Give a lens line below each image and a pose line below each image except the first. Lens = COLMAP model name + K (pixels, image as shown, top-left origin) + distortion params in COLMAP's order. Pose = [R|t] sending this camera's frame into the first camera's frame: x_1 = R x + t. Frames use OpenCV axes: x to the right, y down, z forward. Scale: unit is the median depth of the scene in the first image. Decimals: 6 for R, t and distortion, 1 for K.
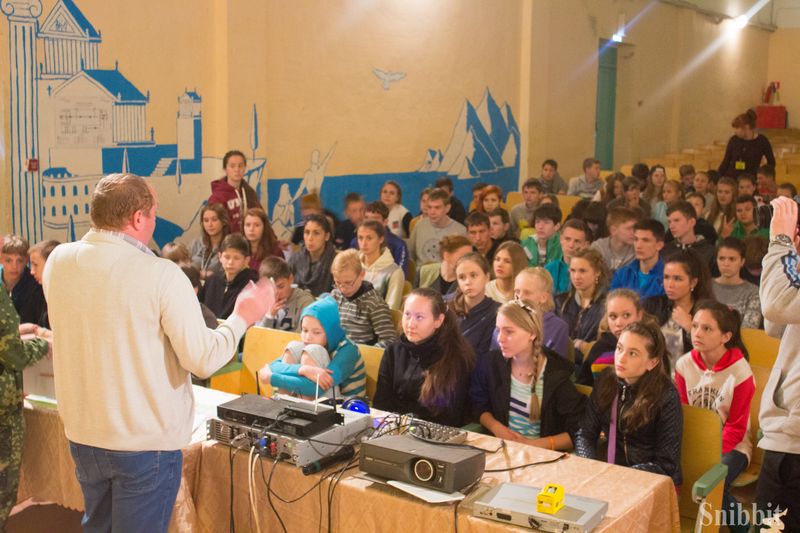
lens RADIAL K [[1066.3, 0, 400.5], [0, 1066.3, 264.9], [0, 0, 1]] dist [0.245037, 0.000000]
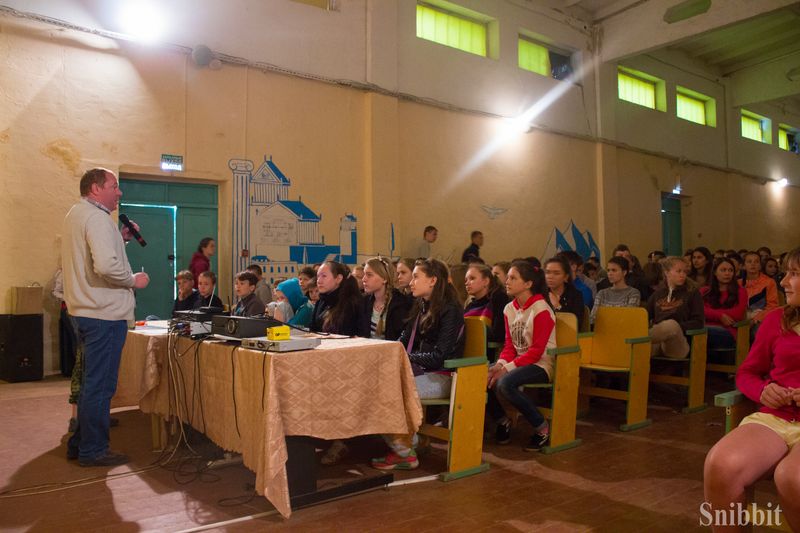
lens RADIAL K [[669.6, 0, 399.8], [0, 669.6, 268.1], [0, 0, 1]] dist [0.090476, 0.015680]
pose [[0.963942, -0.031408, -0.264251, 0.168001], [-0.008243, 0.989010, -0.147619, 0.080471], [0.265983, 0.144474, 0.953090, 0.047414]]
